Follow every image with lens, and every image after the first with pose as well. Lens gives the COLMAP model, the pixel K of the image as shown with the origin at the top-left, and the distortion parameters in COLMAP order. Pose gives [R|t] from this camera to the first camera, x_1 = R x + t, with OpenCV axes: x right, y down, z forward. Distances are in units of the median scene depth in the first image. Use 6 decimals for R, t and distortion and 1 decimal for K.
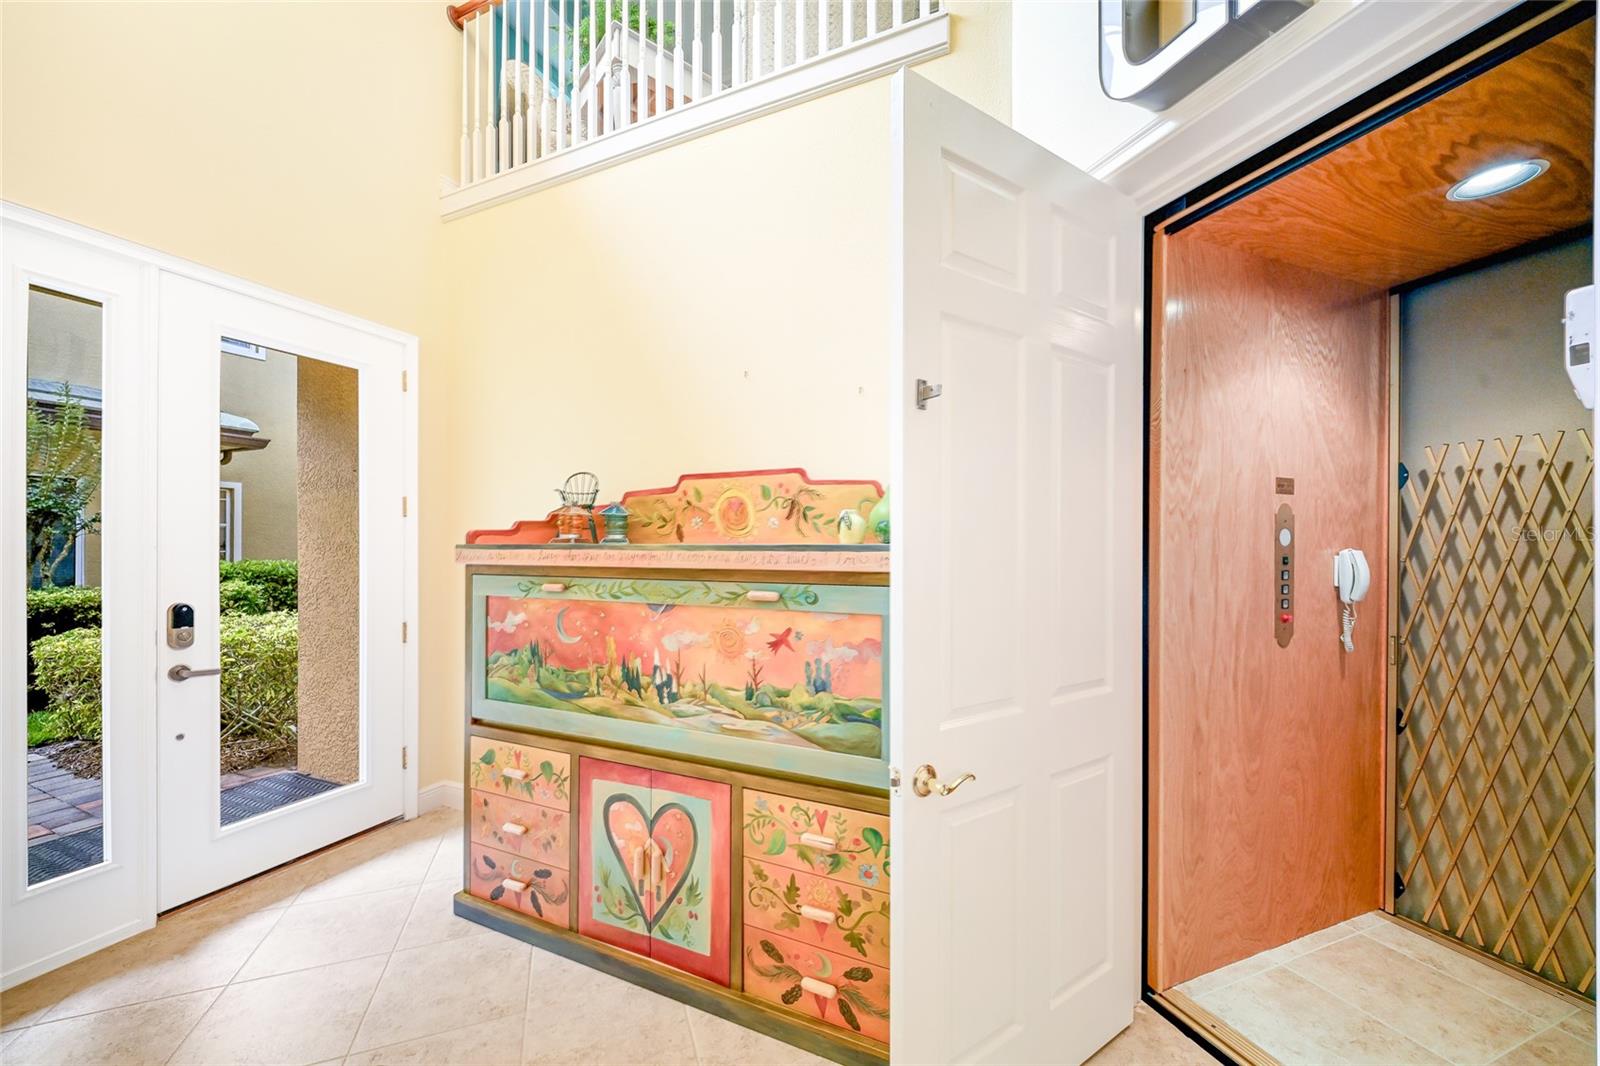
lens RADIAL K [[578.9, 0, 797.3], [0, 578.9, 551.4], [0, 0, 1]] dist [0.014047, -0.000007]
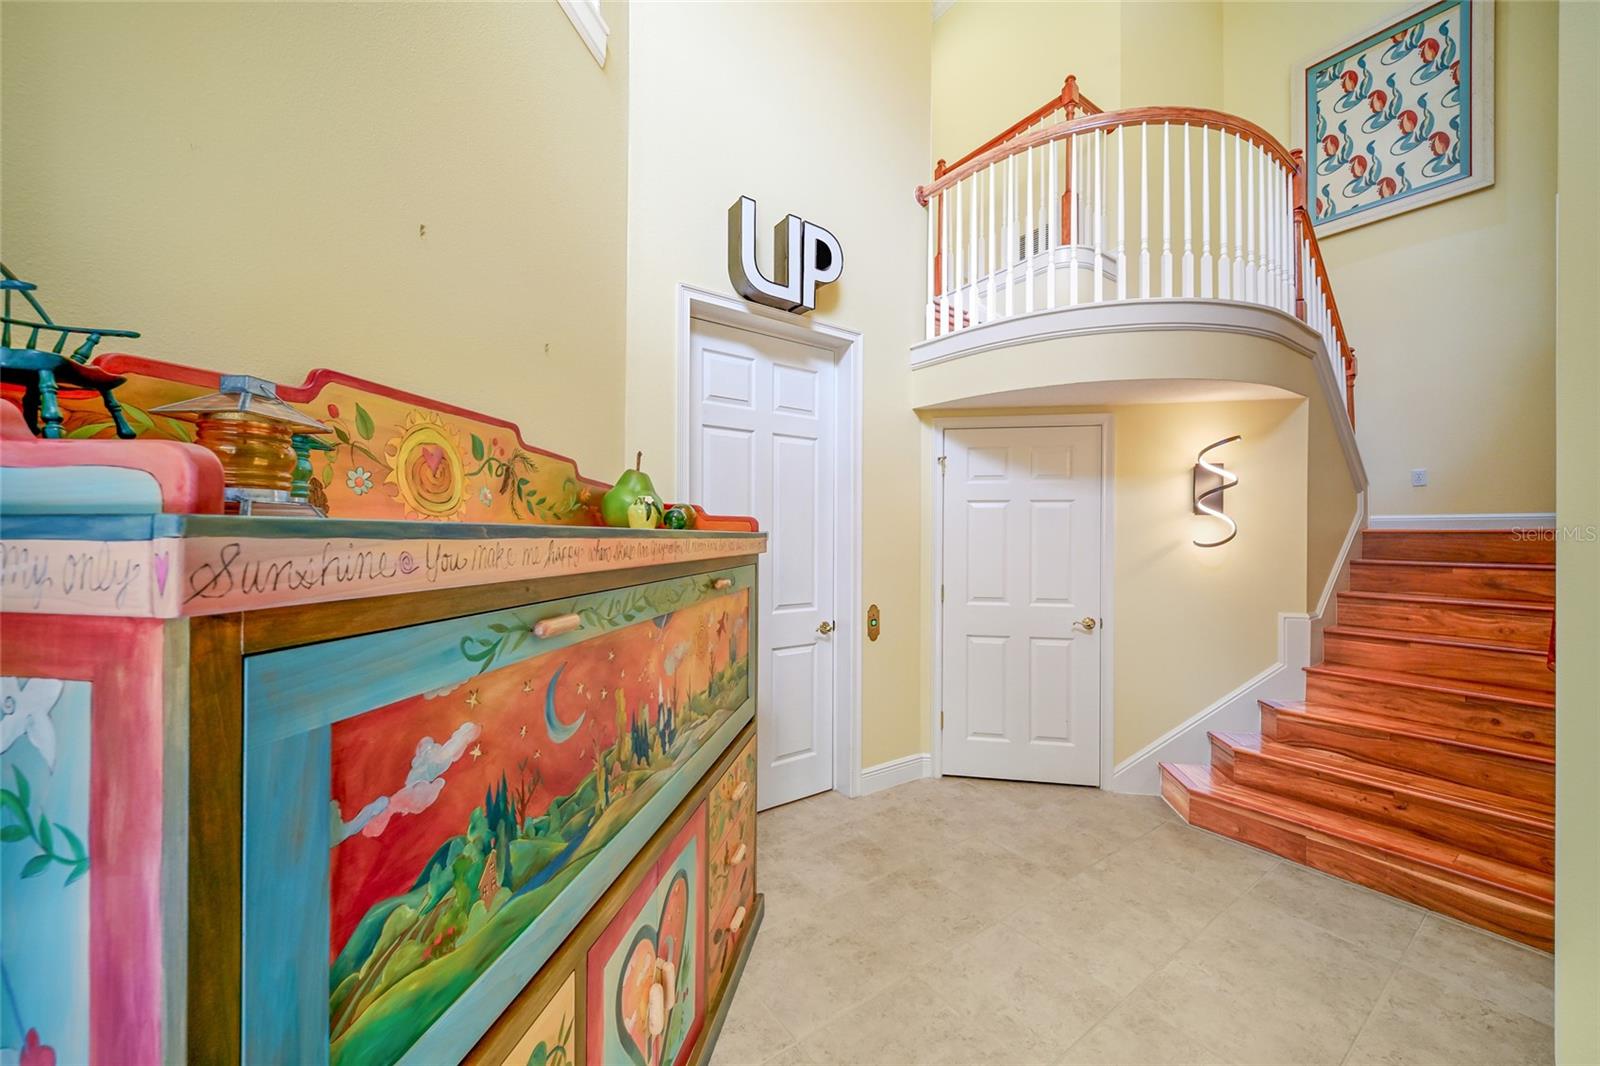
lens RADIAL K [[588.5, 0, 806.2], [0, 588.5, 532.8], [0, 0, 1]] dist [0.015340, -0.007578]
pose [[-0.249251, 0.002185, 0.968436, -0.855600], [-0.000369, 0.999997, -0.002351, -0.006502], [-0.968439, -0.000943, -0.249250, 0.885990]]
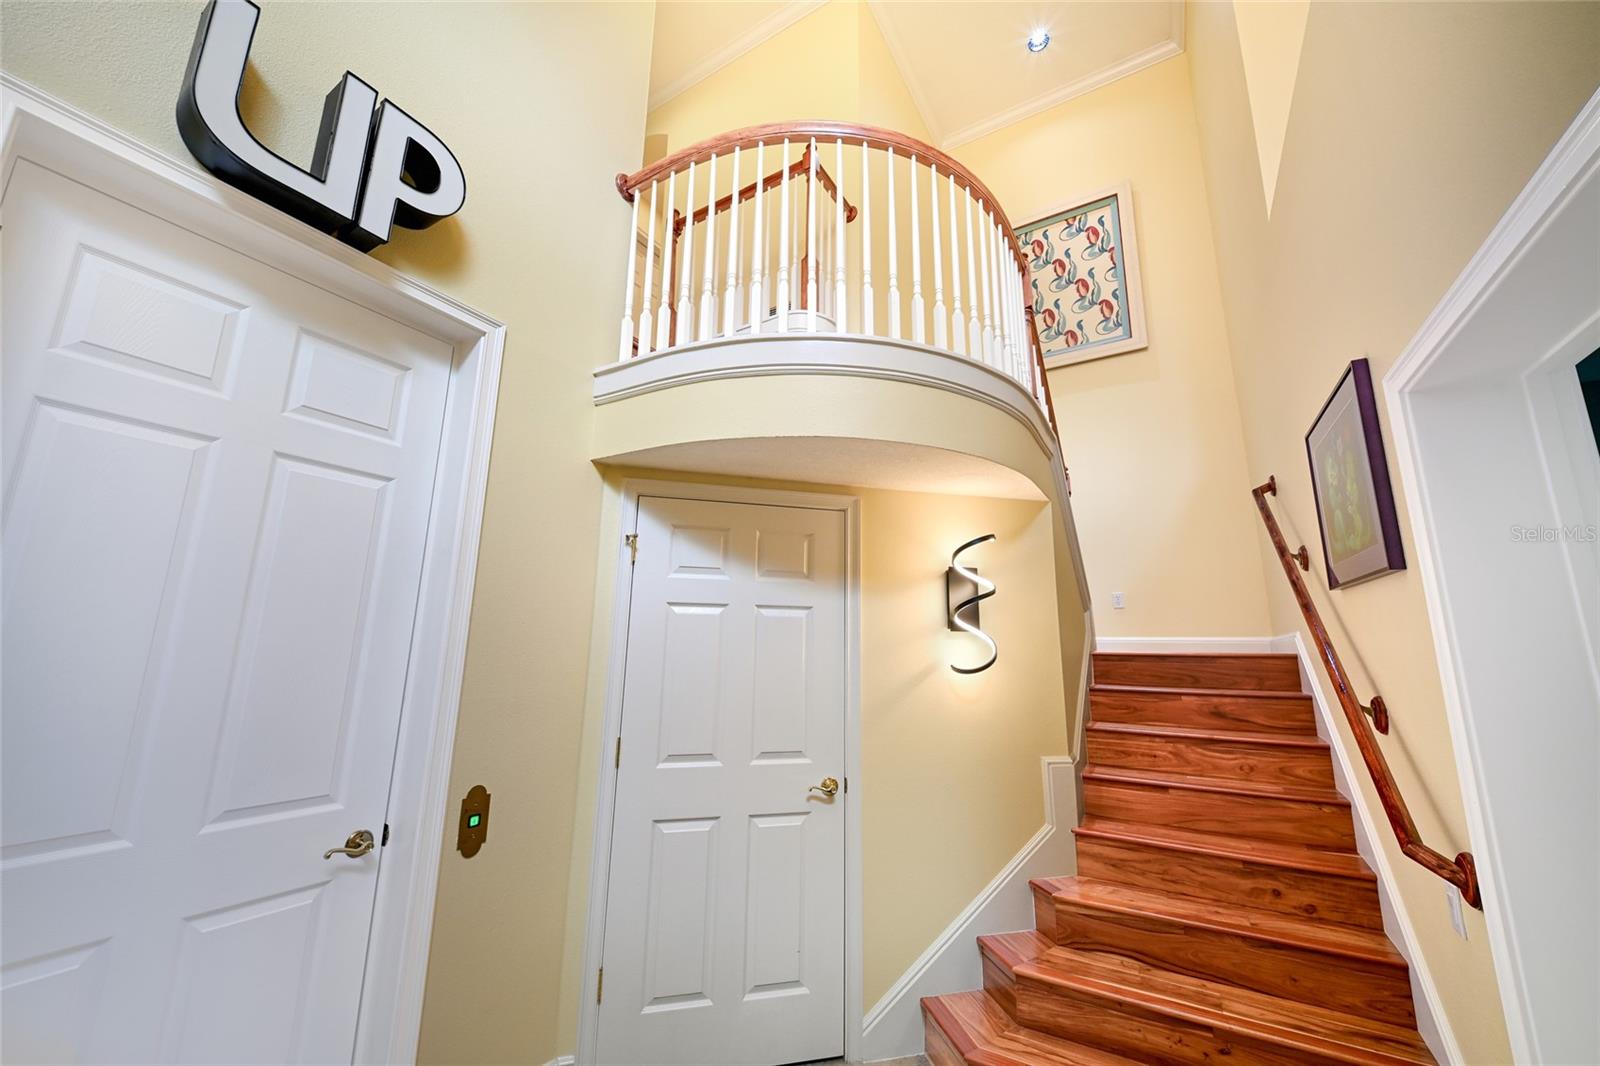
lens RADIAL K [[588.5, 0, 806.2], [0, 588.5, 532.8], [0, 0, 1]] dist [0.015340, -0.007578]
pose [[-0.612271, 0.152661, 0.775770, -0.397832], [-0.008148, 0.979912, -0.199264, -0.011565], [-0.790606, -0.128324, -0.598728, 0.501916]]
